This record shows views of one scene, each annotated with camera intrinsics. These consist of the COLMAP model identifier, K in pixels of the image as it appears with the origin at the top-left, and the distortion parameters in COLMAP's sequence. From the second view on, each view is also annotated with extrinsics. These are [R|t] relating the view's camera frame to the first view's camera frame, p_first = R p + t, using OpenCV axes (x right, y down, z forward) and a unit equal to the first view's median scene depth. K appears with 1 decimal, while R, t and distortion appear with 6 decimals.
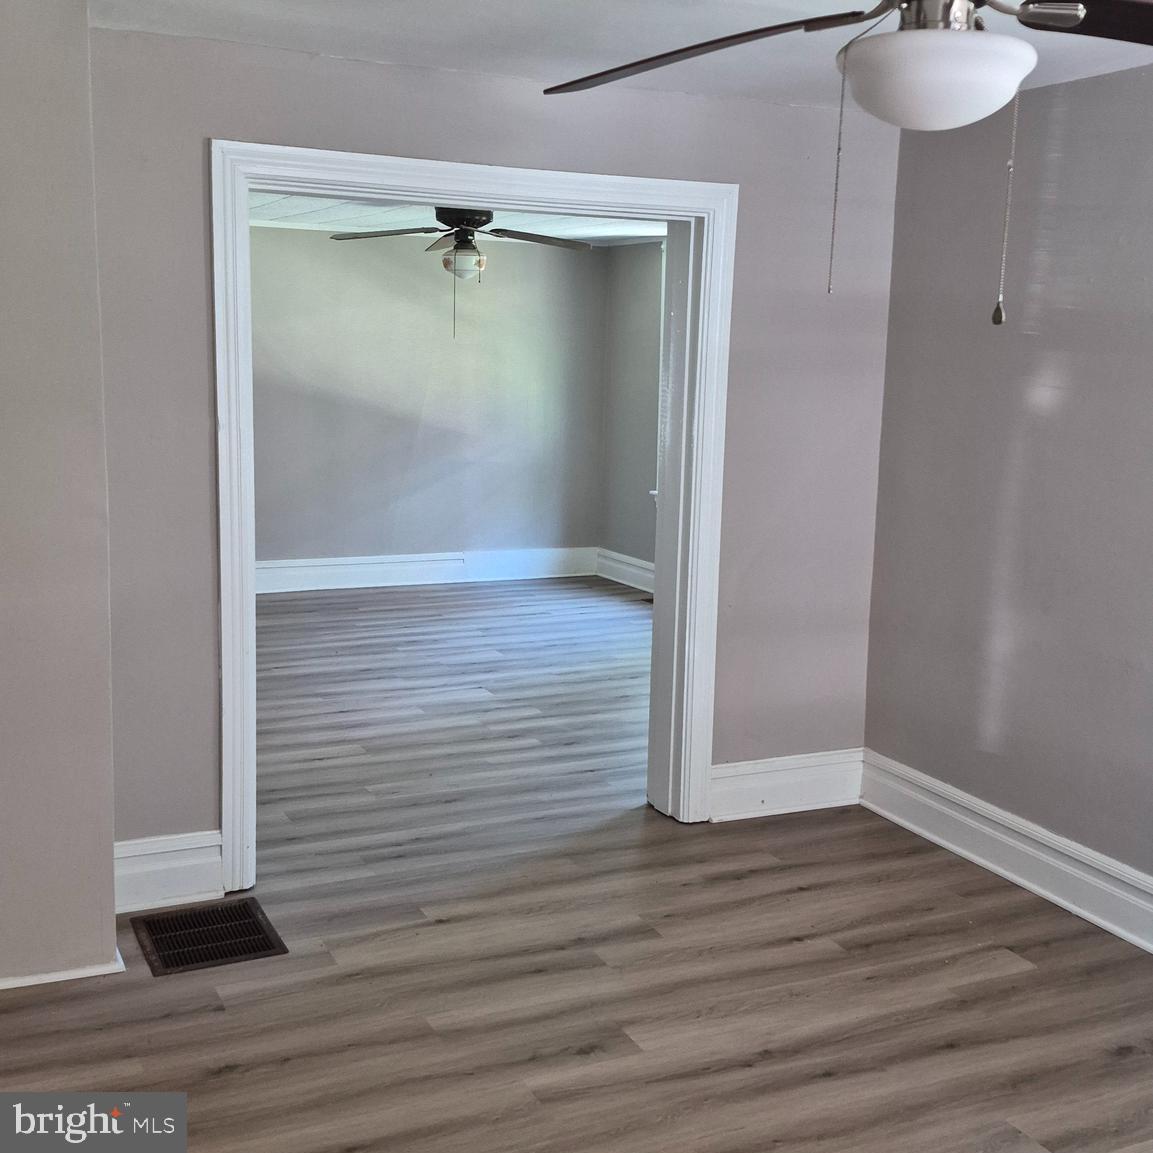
lens RADIAL K [[1417.2, 0, 576.5], [0, 1417.2, 576.5], [0, 0, 1]] dist [0.127563, -0.262519]
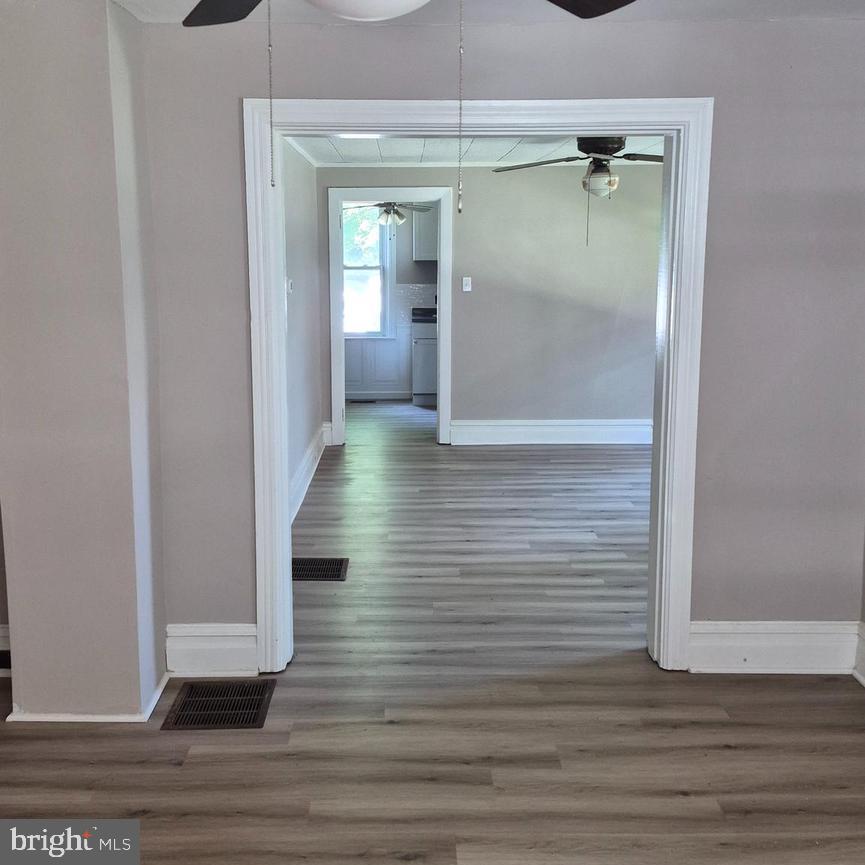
lens RADIAL K [[1063.2, 0, 432.5], [0, 1063.2, 432.5], [0, 0, 1]] dist [0.127563, -0.262519]
pose [[0.906537, 0.048097, -0.419377, 0.266048], [-0.047435, 0.998802, 0.012012, -0.015752], [0.419452, 0.009004, 0.907733, 0.156635]]
